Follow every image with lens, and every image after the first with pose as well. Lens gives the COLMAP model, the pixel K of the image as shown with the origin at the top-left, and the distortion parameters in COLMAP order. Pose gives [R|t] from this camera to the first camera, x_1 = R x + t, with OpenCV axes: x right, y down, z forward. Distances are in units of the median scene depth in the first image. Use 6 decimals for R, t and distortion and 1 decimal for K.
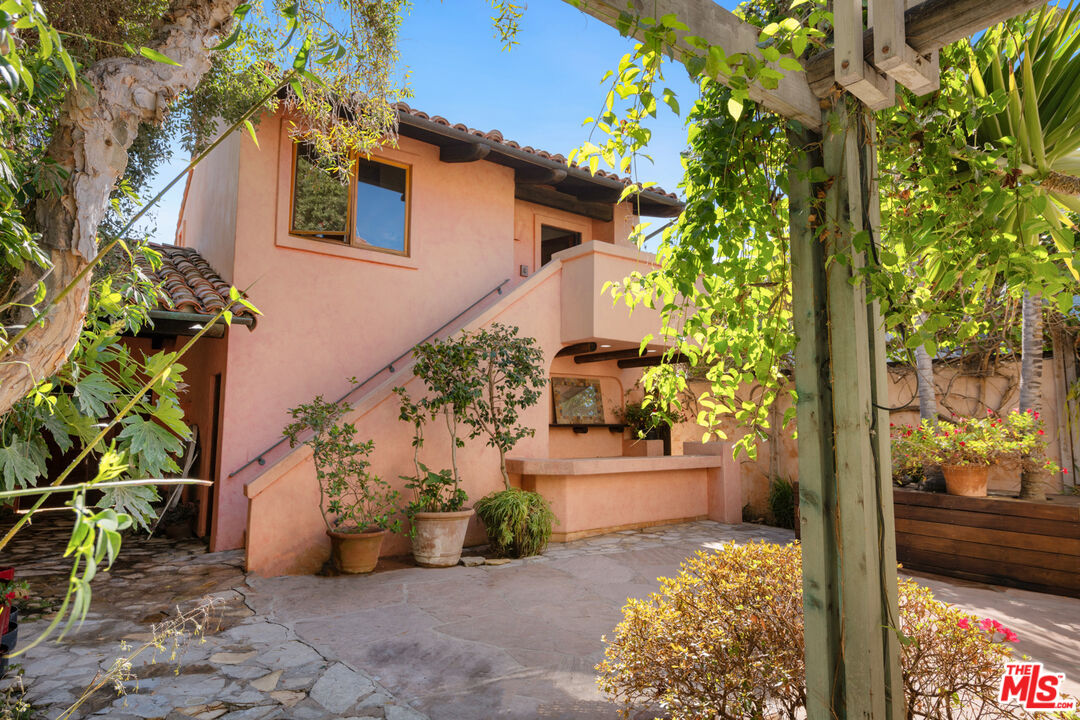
lens RADIAL K [[636.2, 0, 540.0], [0, 636.2, 360.0], [0, 0, 1]] dist [0.001587, -0.000215]
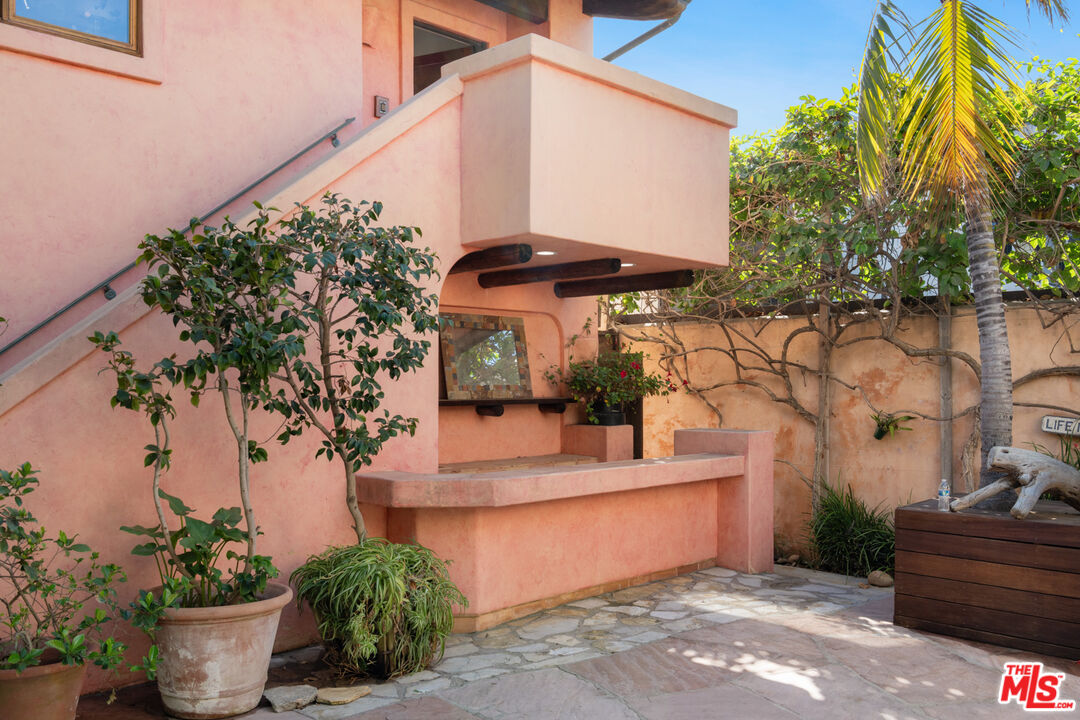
lens RADIAL K [[914.3, 0, 541.8], [0, 914.3, 394.1], [0, 0, 1]] dist [-0.013482, -0.006434]
pose [[0.985991, -0.007675, 0.166624, -0.031598], [-0.011314, 0.993563, 0.112717, 0.010537], [-0.166416, -0.113023, 0.979557, 0.315036]]
